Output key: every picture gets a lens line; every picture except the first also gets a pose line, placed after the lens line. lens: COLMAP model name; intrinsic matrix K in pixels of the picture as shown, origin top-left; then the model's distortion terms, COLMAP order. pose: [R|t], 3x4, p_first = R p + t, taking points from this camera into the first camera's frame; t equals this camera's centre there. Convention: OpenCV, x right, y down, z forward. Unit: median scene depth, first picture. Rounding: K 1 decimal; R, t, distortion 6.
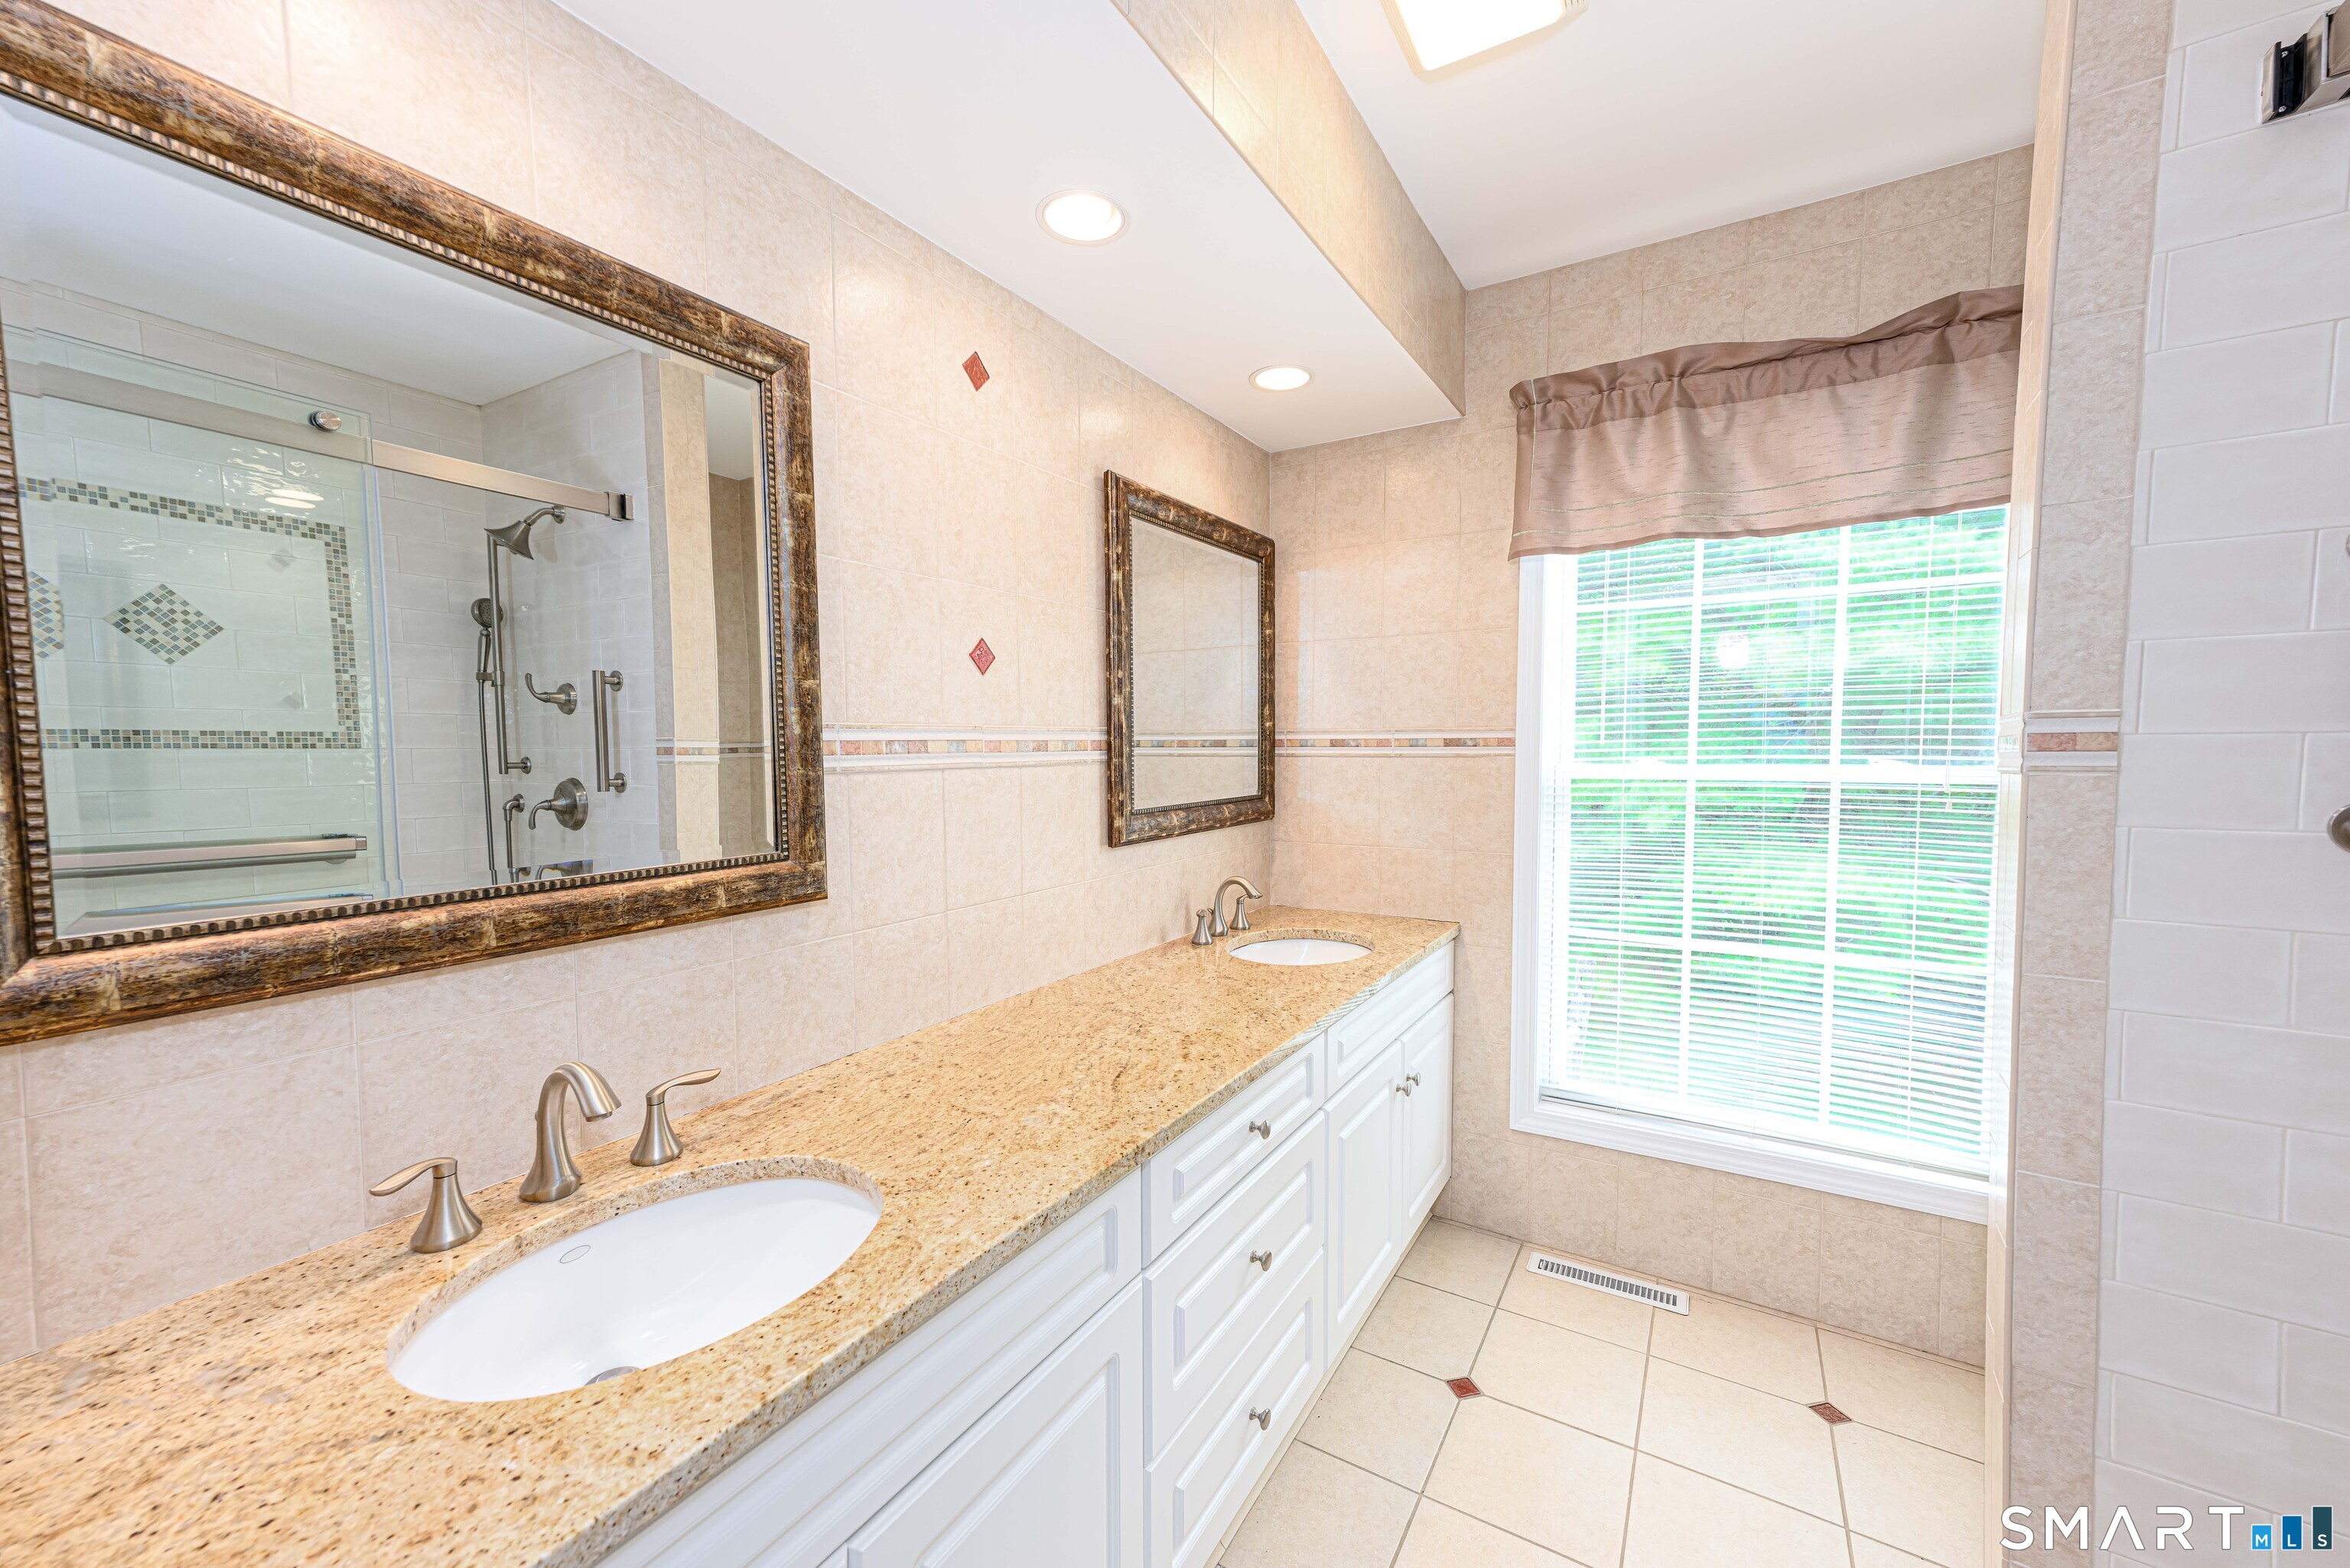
lens RADIAL K [[921.6, 0, 1167.4], [0, 921.6, 793.3], [0, 0, 1]] dist [0.019807, 0.003470]
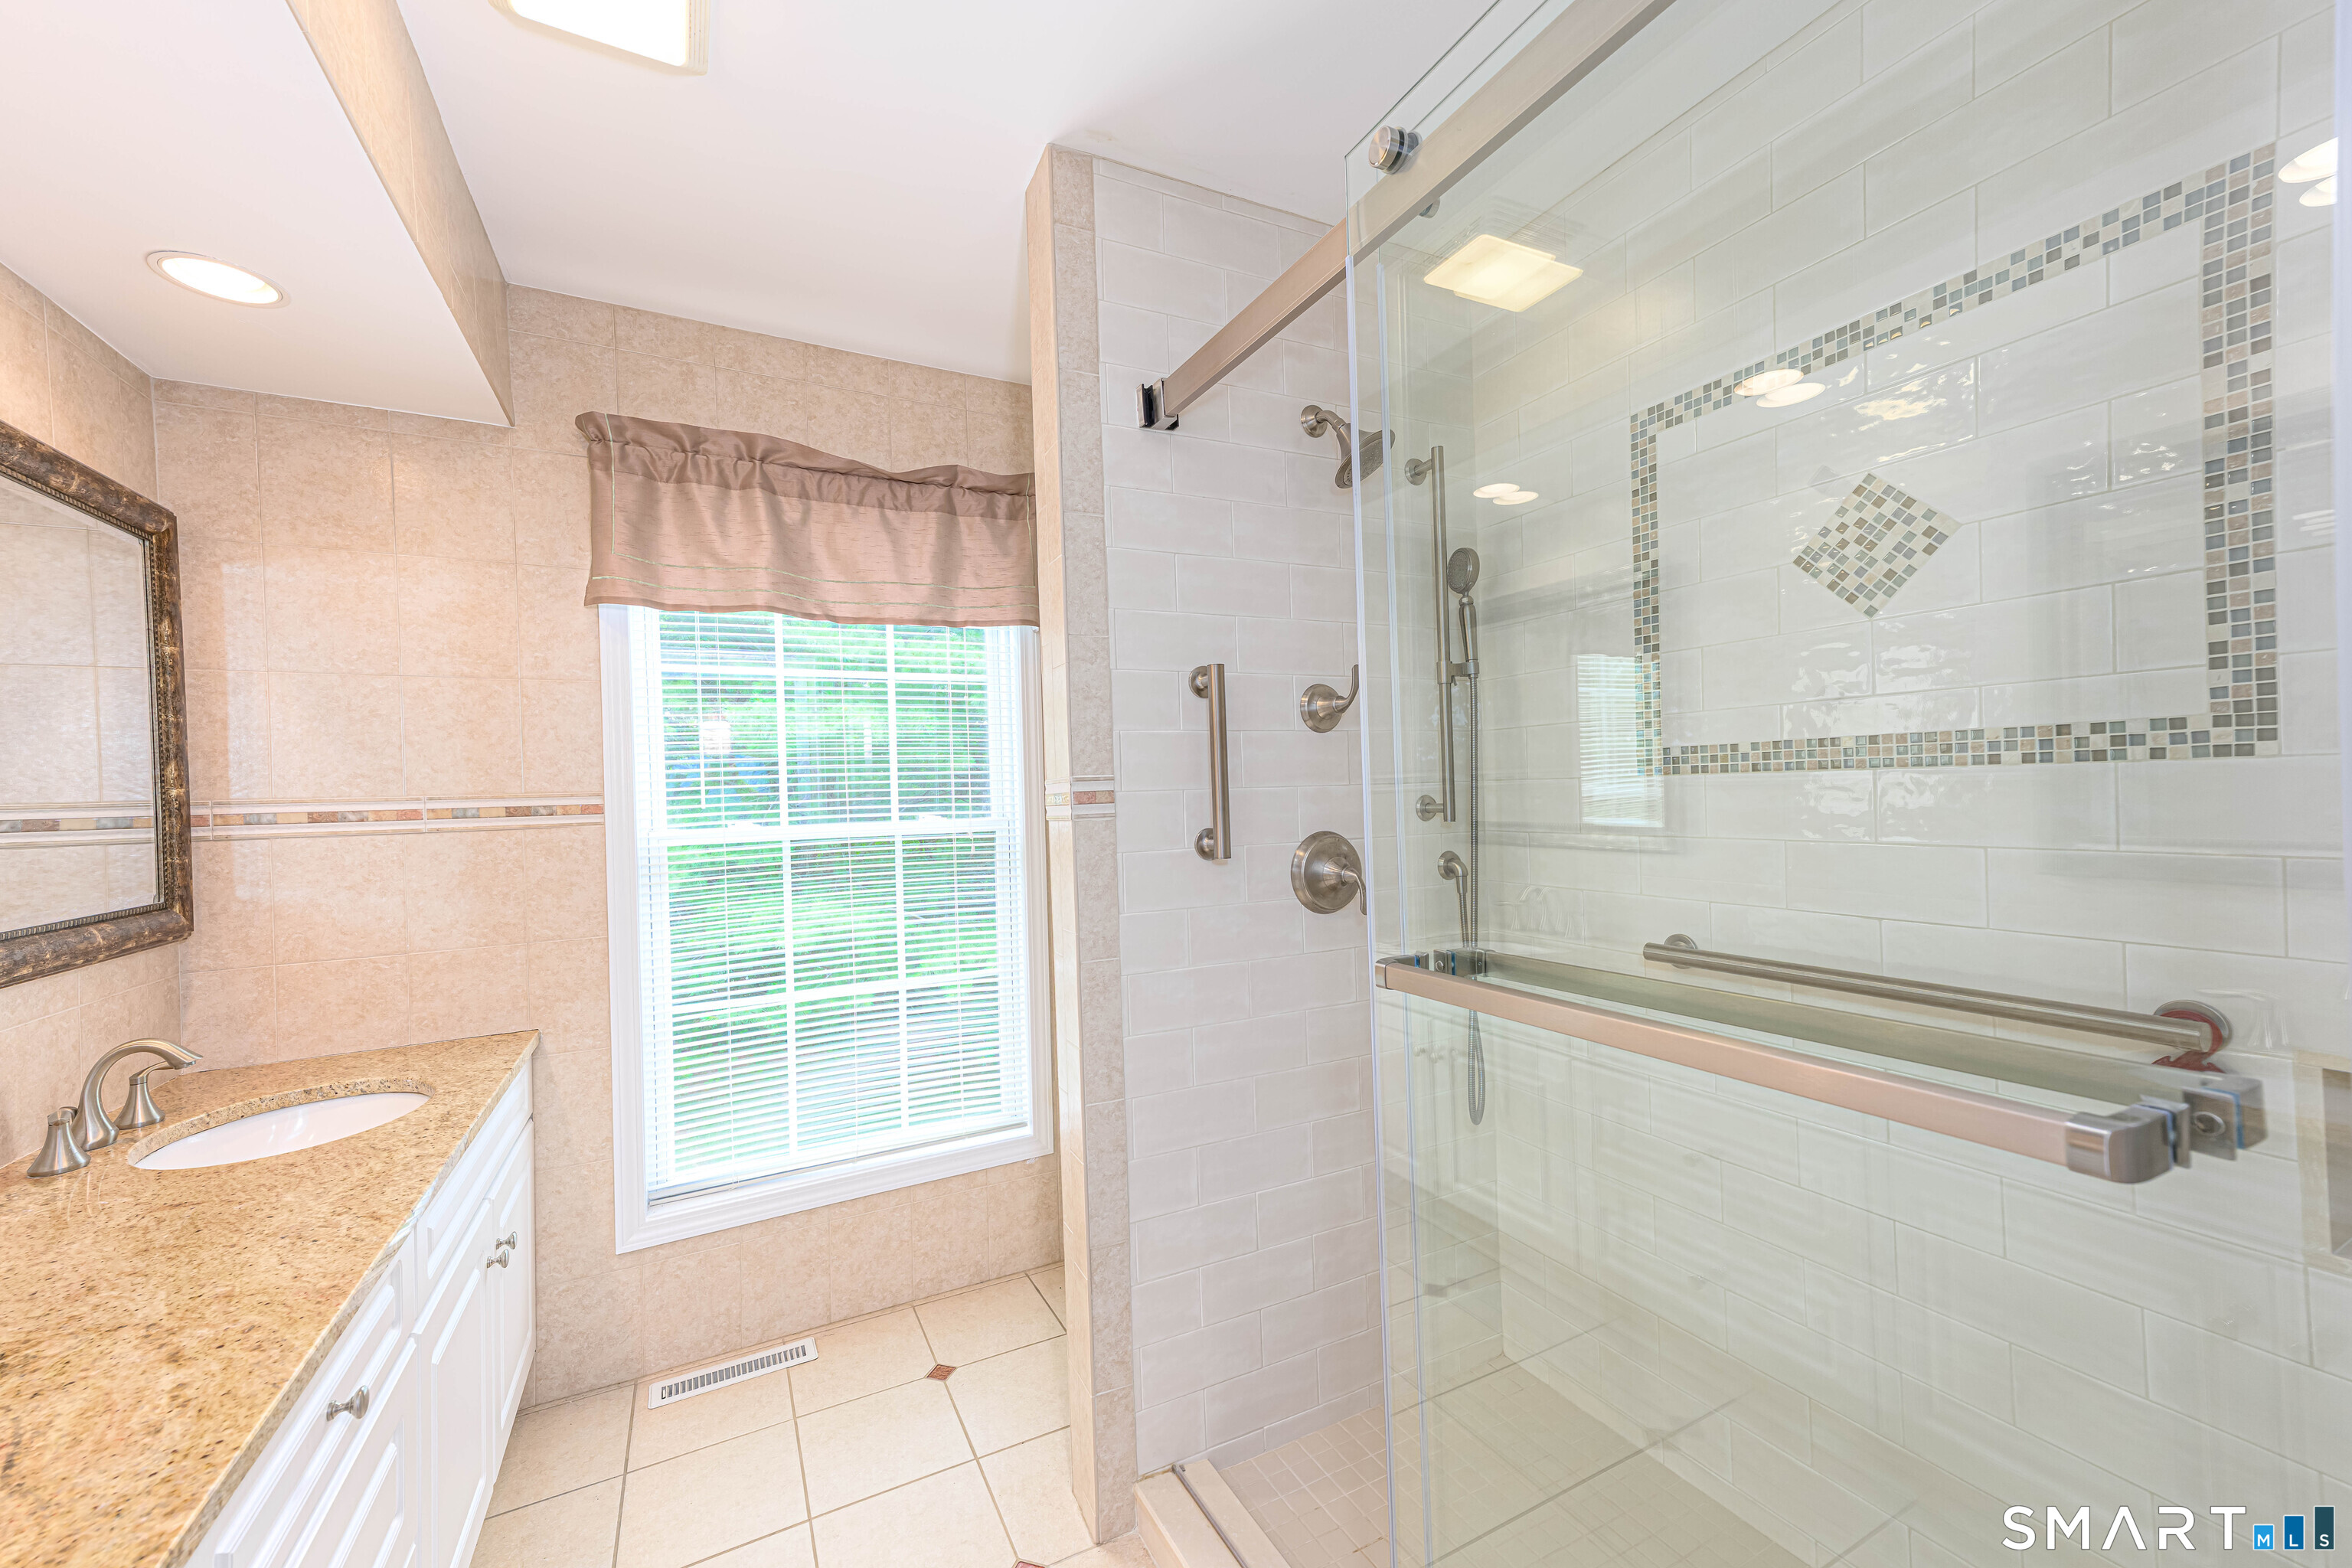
lens RADIAL K [[918.3, 0, 1160.3], [0, 918.3, 794.0], [0, 0, 1]] dist [0.023059, 0.000760]
pose [[0.529955, -0.012700, 0.847931, -0.100864], [0.072067, 0.996945, -0.030110, -0.004980], [-0.844958, 0.077065, 0.529252, 0.083213]]
